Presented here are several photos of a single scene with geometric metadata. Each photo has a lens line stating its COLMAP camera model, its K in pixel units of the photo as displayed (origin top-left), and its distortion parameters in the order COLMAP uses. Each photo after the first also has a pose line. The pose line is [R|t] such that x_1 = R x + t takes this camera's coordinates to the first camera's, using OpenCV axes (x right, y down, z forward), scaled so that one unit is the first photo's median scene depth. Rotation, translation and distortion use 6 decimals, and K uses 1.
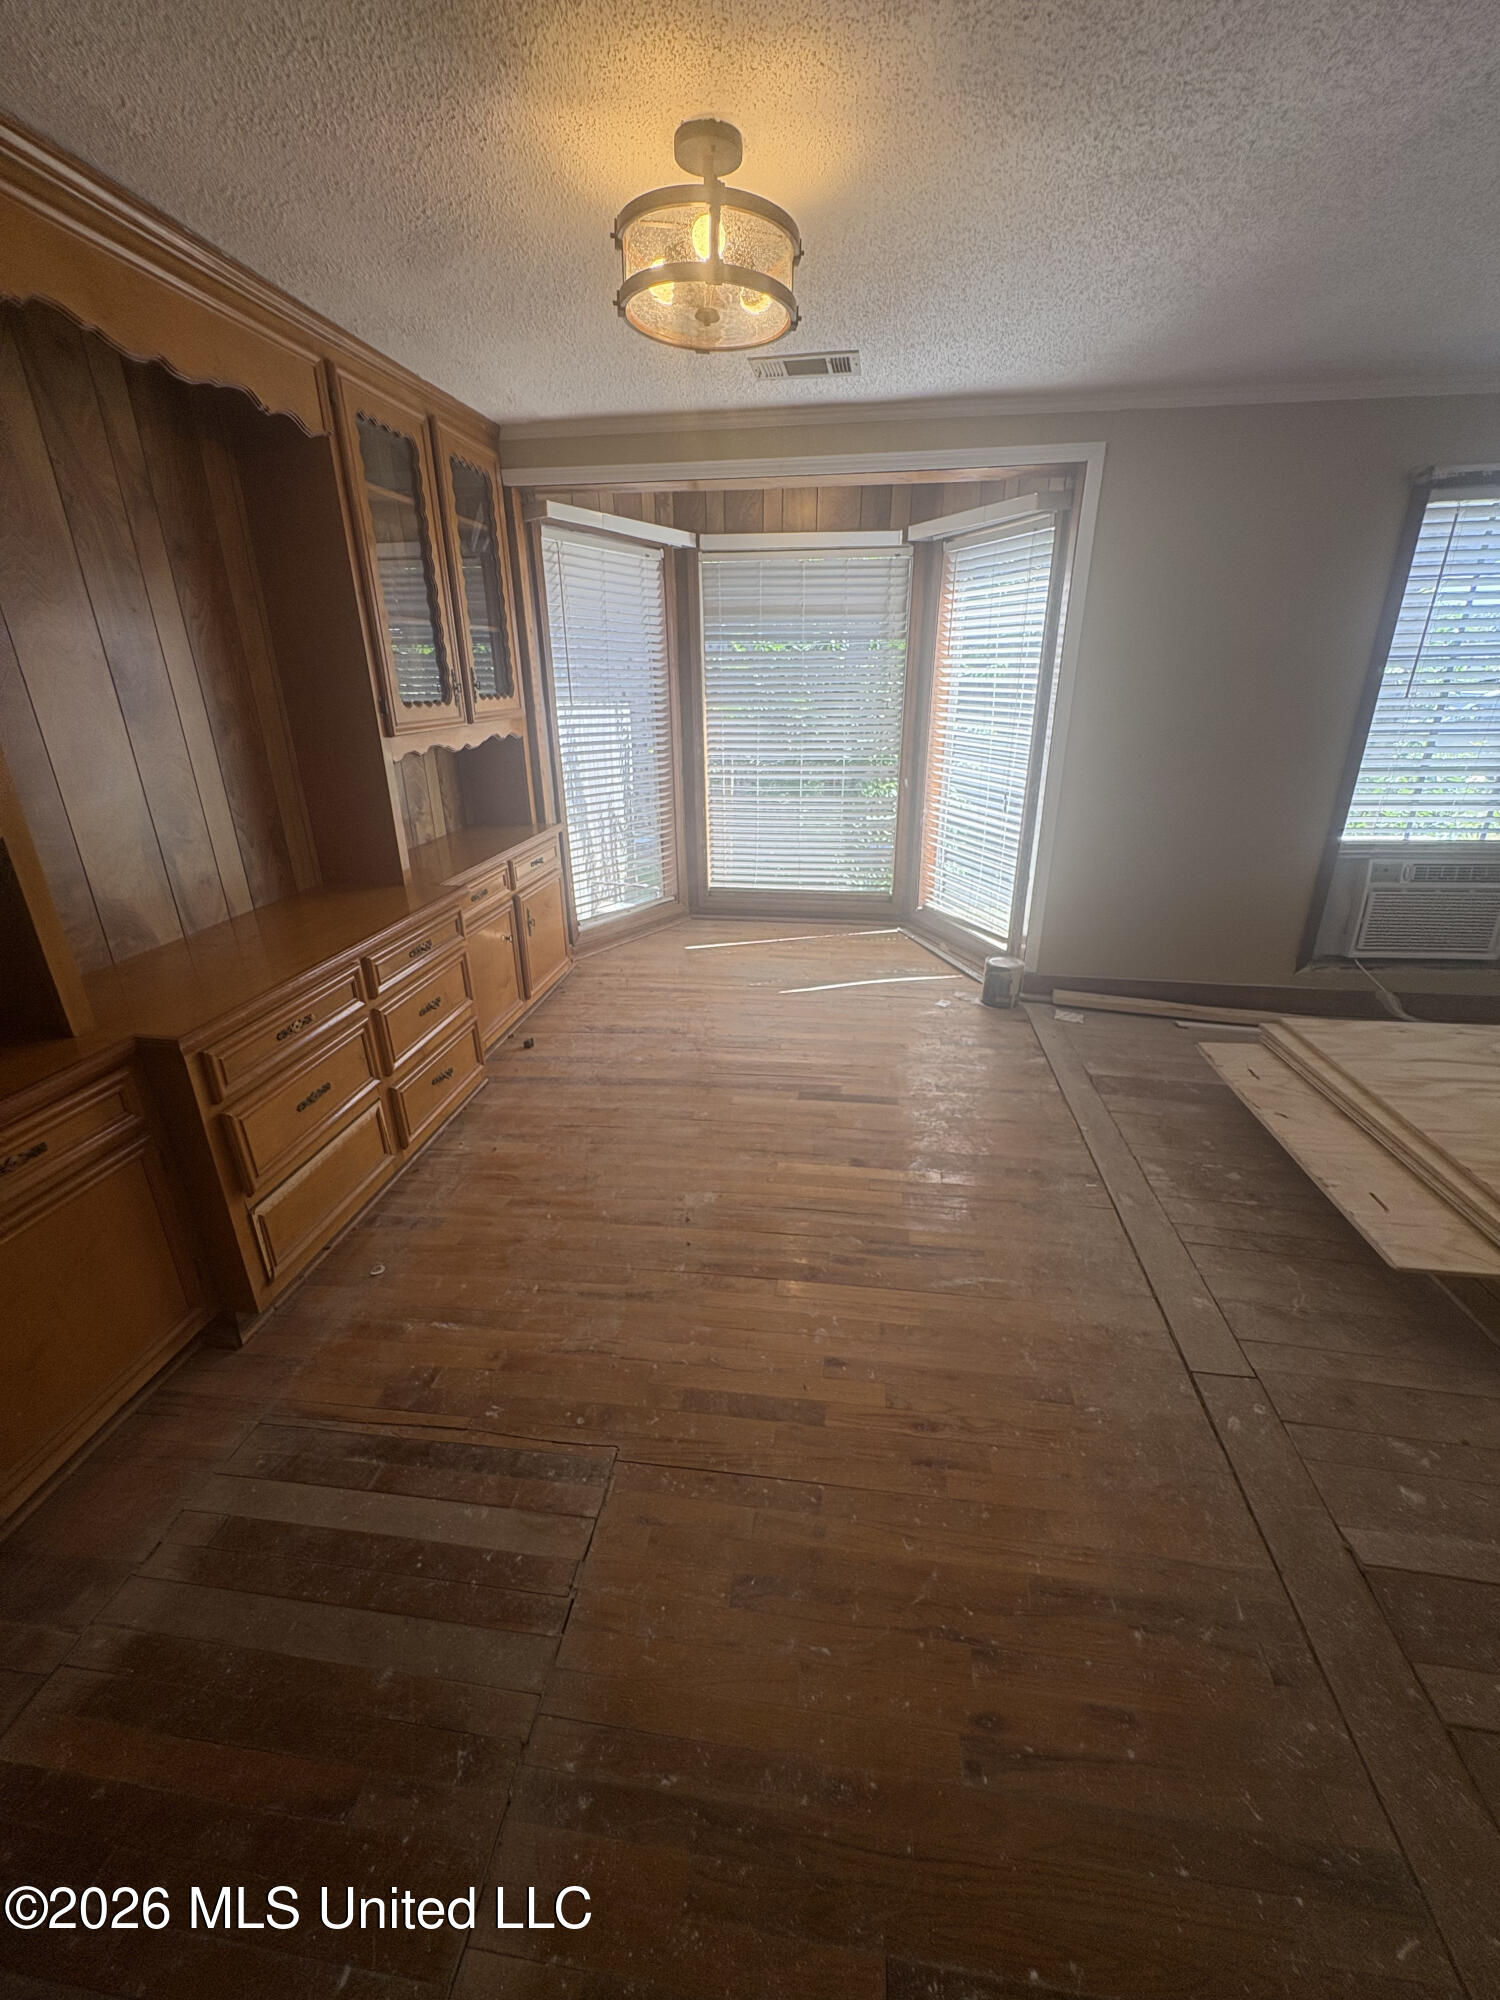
lens RADIAL K [[799.4, 0, 750.0], [0, 799.4, 1000.0], [0, 0, 1]] dist [0.000208, -0.000023]
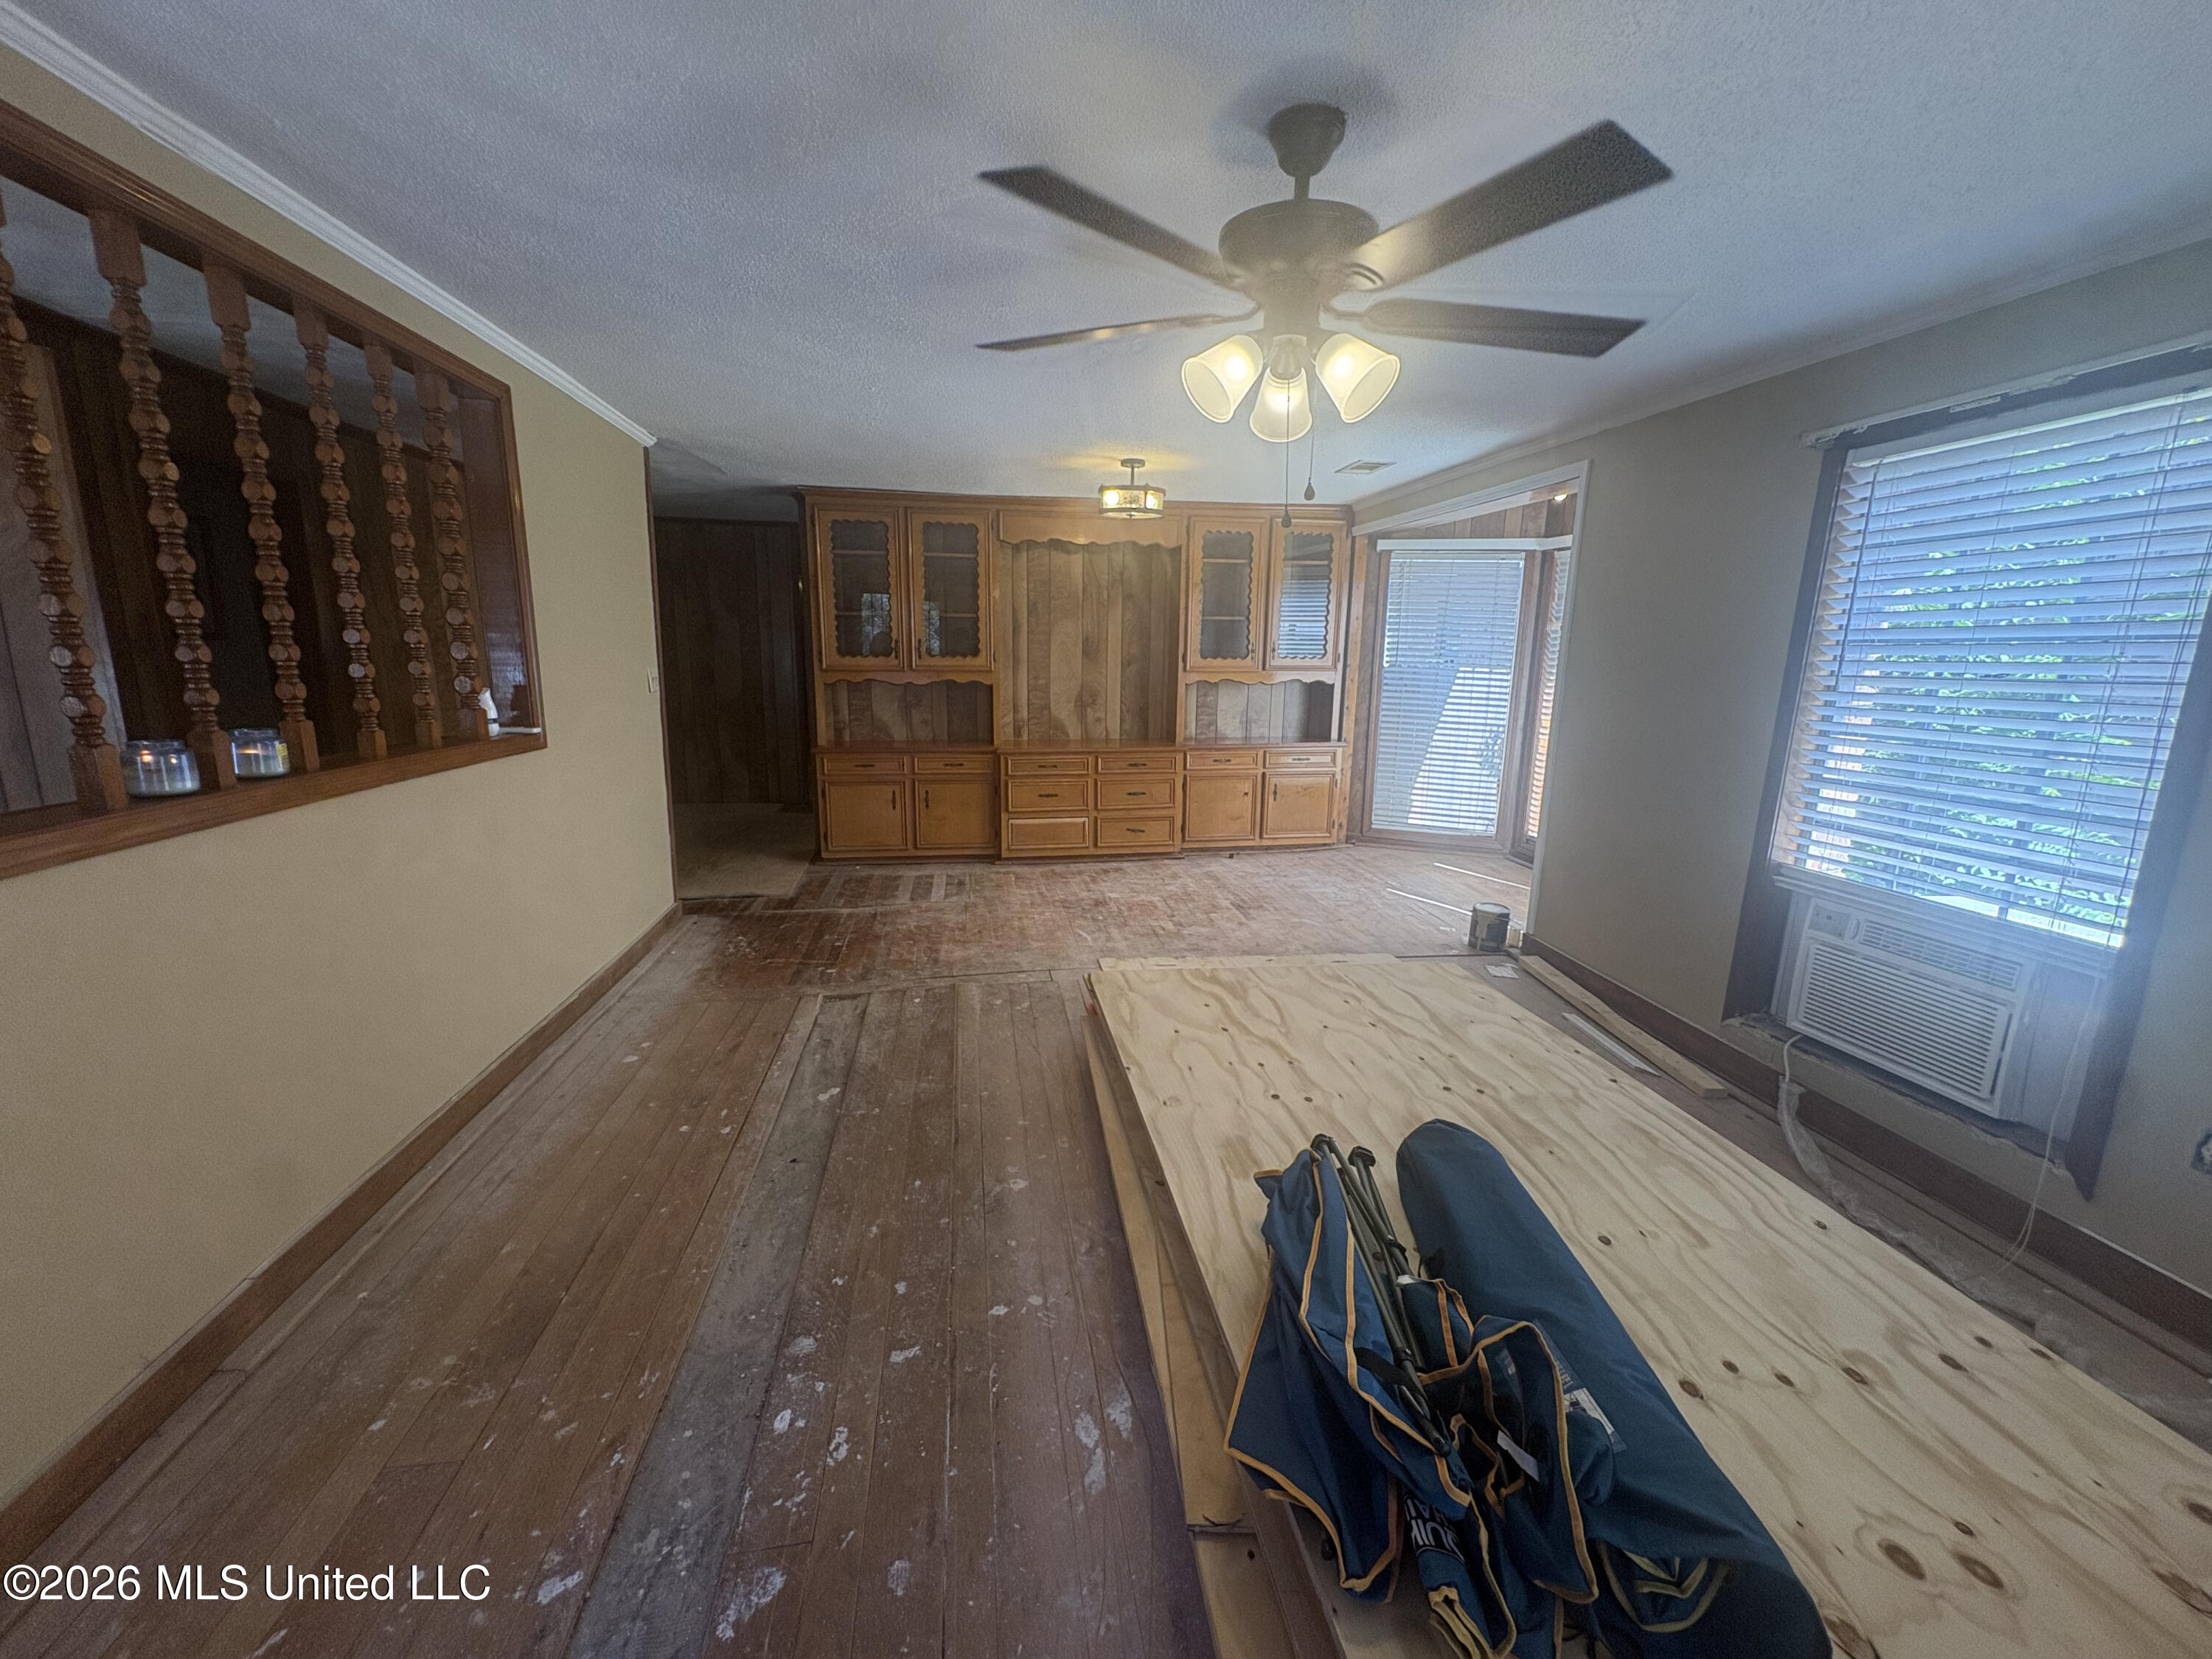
lens RADIAL K [[889.2, 0, 1106.0], [0, 889.2, 829.5], [0, 0, 1]] dist [0.001048, 0.000660]
pose [[0.295828, 0.210035, -0.931864, 1.324261], [-0.372423, 0.923692, 0.089965, -0.062820], [0.879652, 0.320434, 0.351476, 0.107371]]
